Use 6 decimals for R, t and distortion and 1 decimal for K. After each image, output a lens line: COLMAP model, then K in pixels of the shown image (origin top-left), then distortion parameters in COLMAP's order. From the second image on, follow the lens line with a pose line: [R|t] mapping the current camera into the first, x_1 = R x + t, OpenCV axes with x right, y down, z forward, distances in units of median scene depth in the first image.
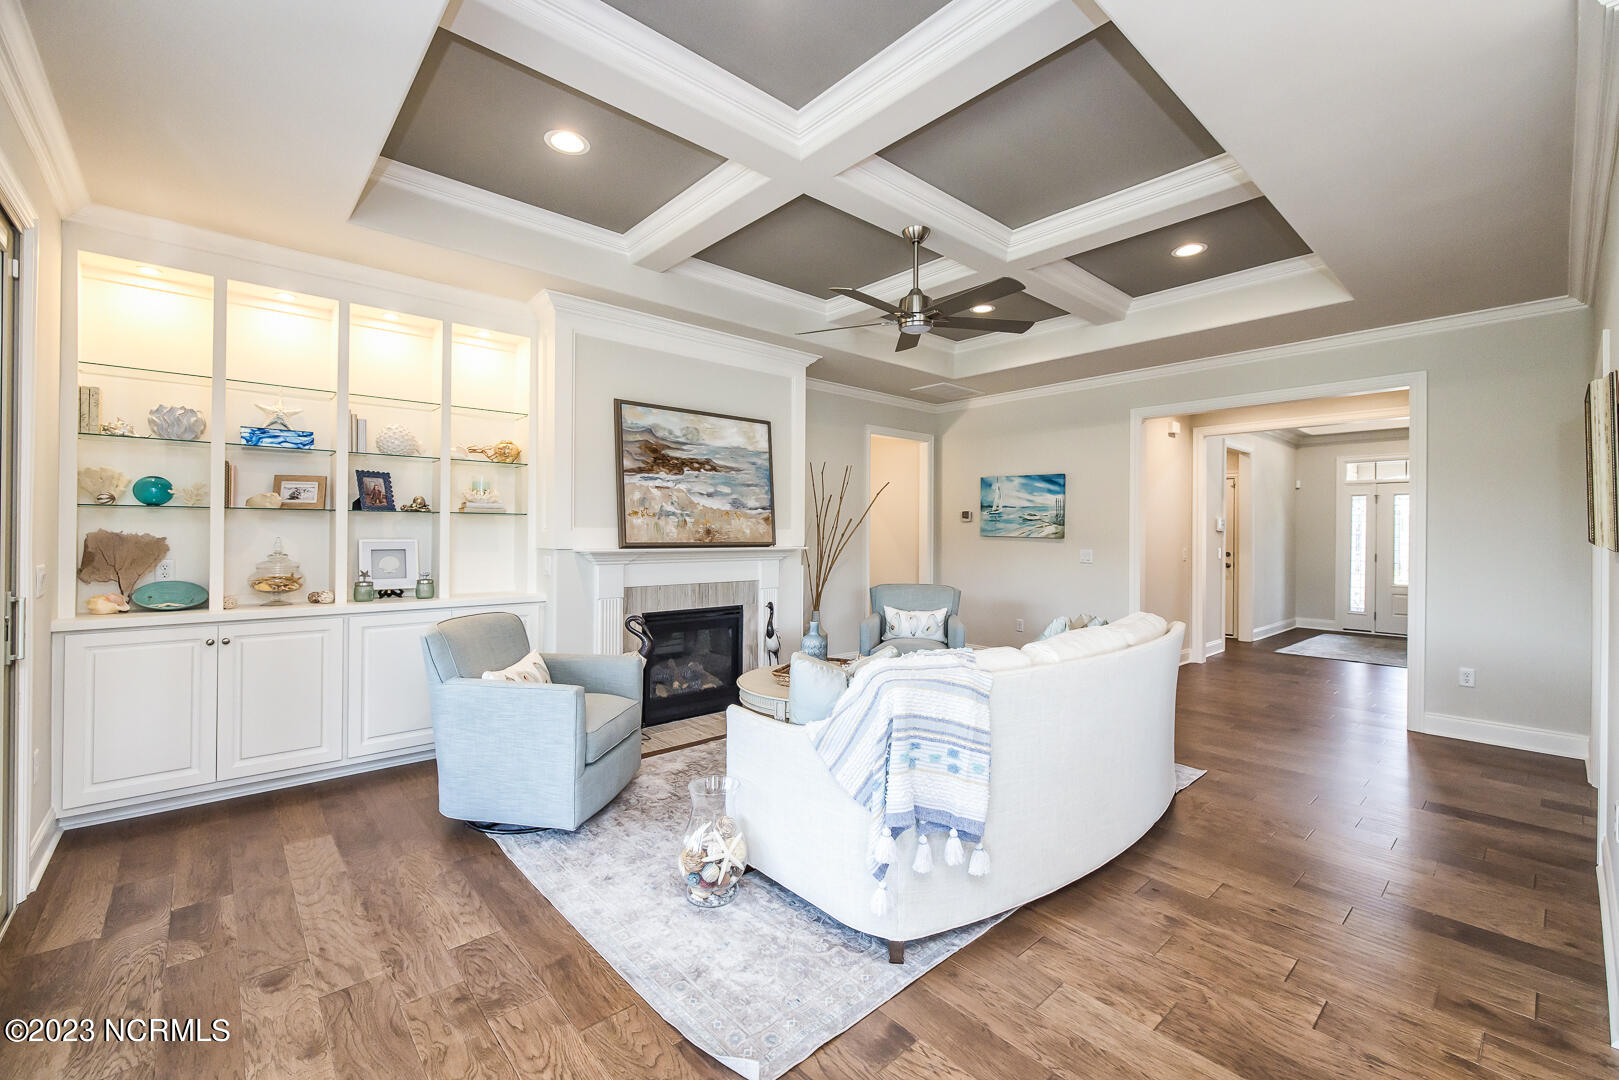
lens RADIAL K [[672.6, 0, 810.4], [0, 672.6, 531.3], [0, 0, 1]] dist [-0.001662, 0.000041]
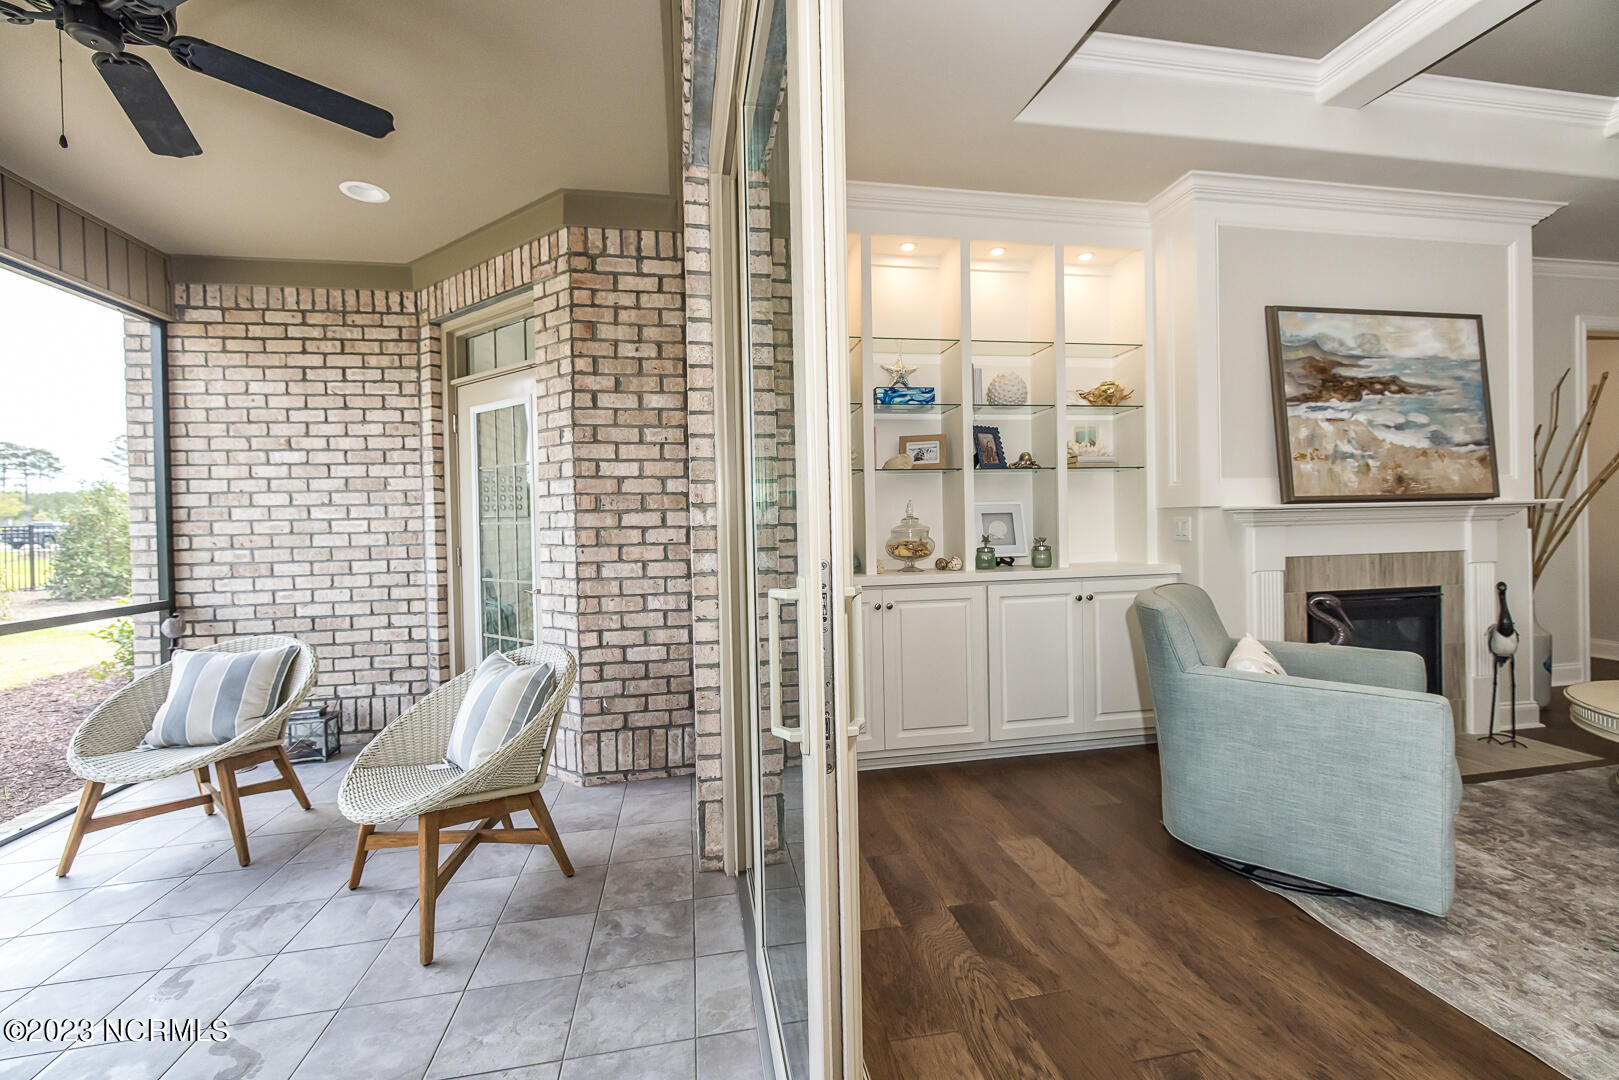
lens RADIAL K [[672.6, 0, 810.4], [0, 672.6, 531.3], [0, 0, 1]] dist [-0.001662, 0.000041]
pose [[0.854240, -0.018641, -0.519544, -0.319111], [0.029229, 0.999498, 0.012196, 0.028441], [0.519056, -0.025604, 0.854356, 0.083020]]
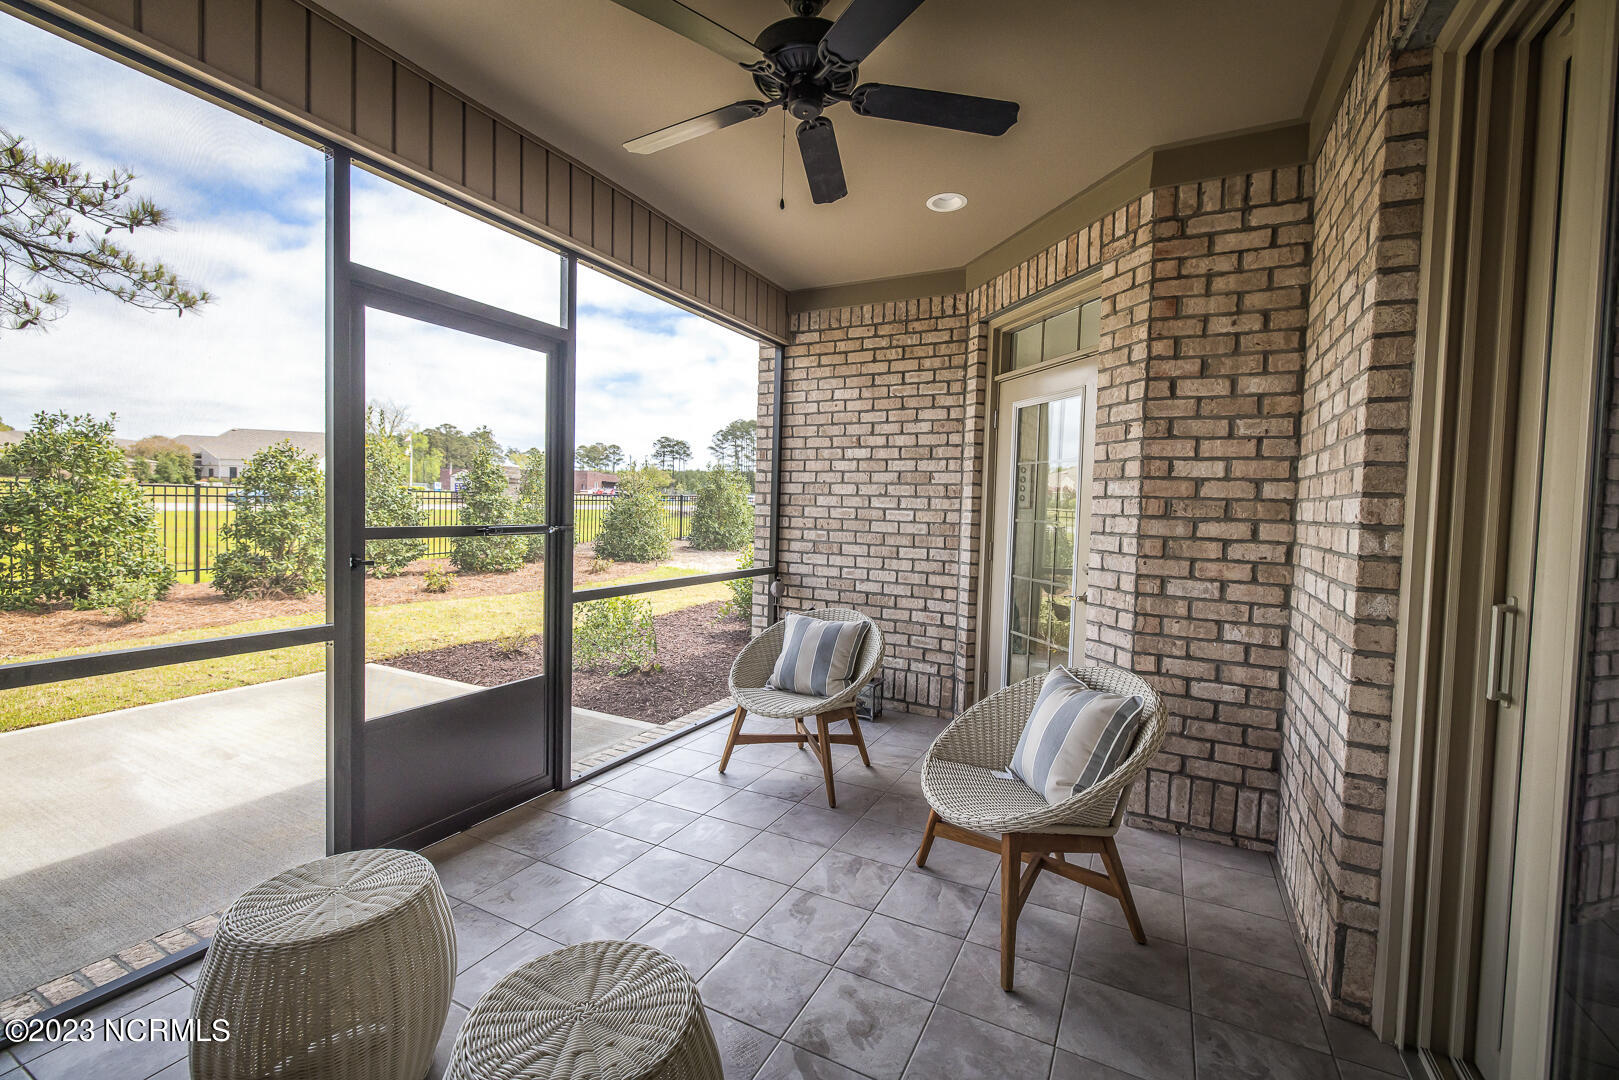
lens RADIAL K [[674.8, 0, 809.8], [0, 674.8, 532.9], [0, 0, 1]] dist [-0.001684, 0.000029]
pose [[0.355833, 0.040825, -0.933657, -0.418312], [-0.024423, 0.999110, 0.034379, 0.010350], [0.934230, 0.010569, 0.356514, 0.051374]]
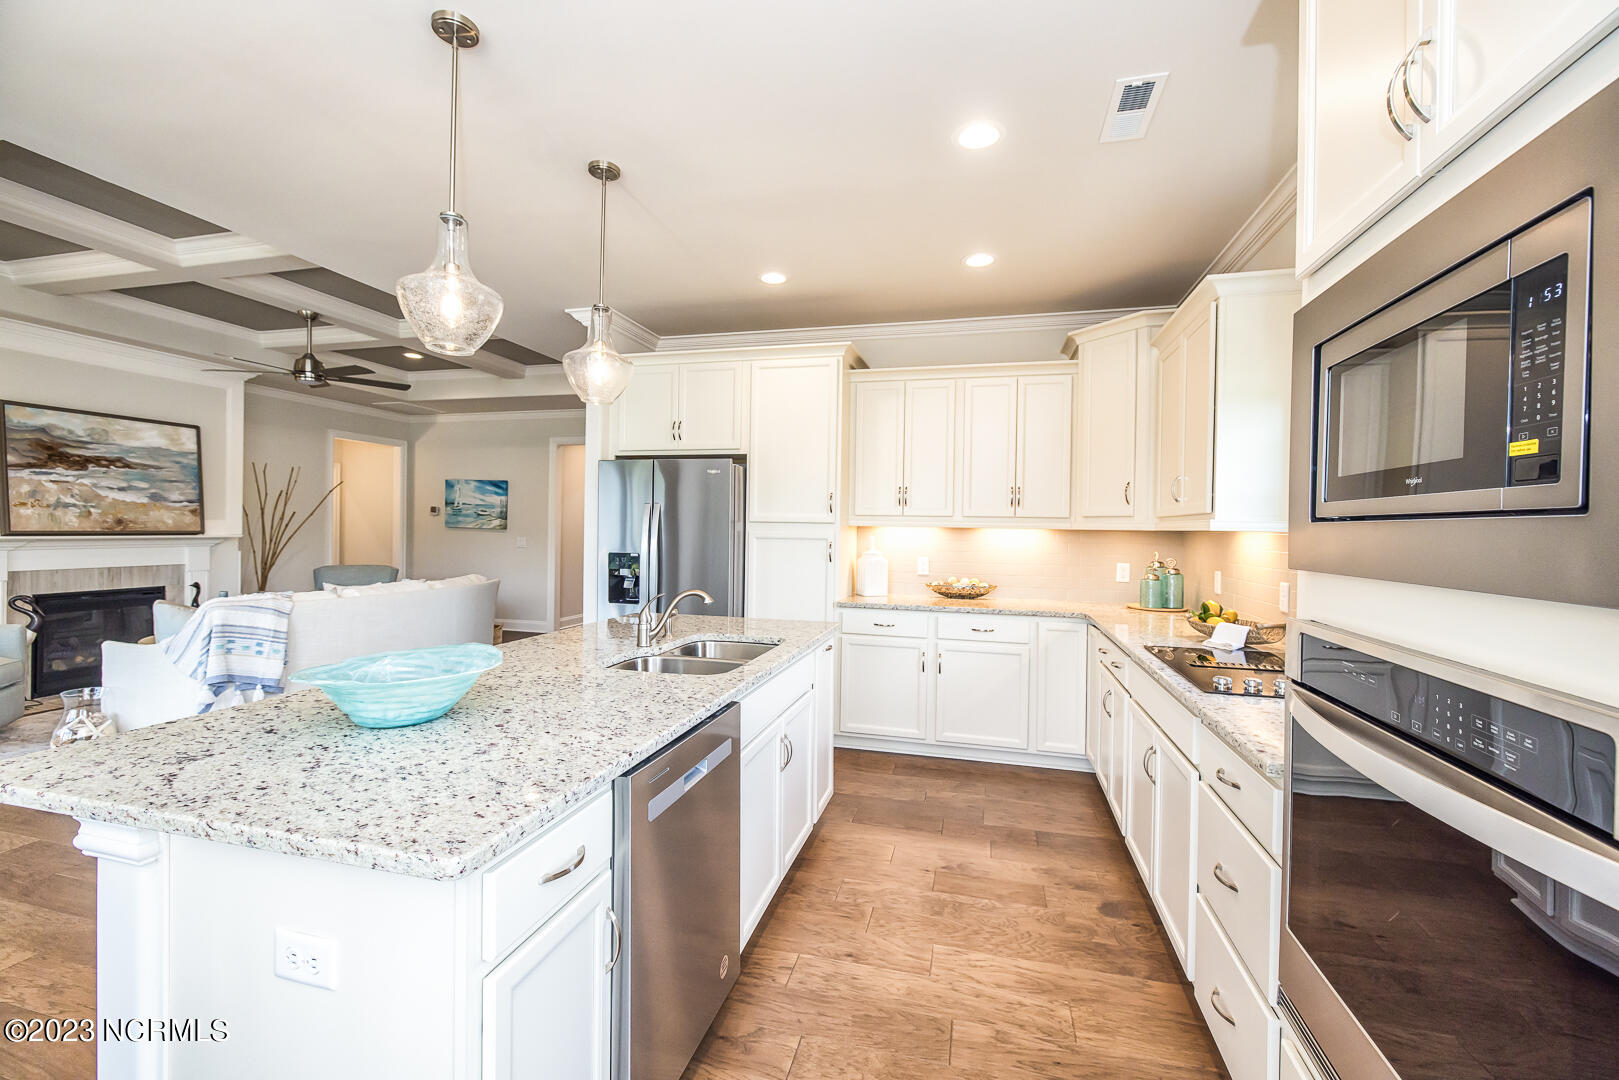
lens RADIAL K [[672.6, 0, 810.4], [0, 672.6, 531.3], [0, 0, 1]] dist [-0.001662, 0.000041]
pose [[0.833112, 0.004645, 0.553085, 0.196679], [-0.012252, 0.999874, 0.010057, -0.008738], [-0.552969, -0.015155, 0.833064, -0.601087]]
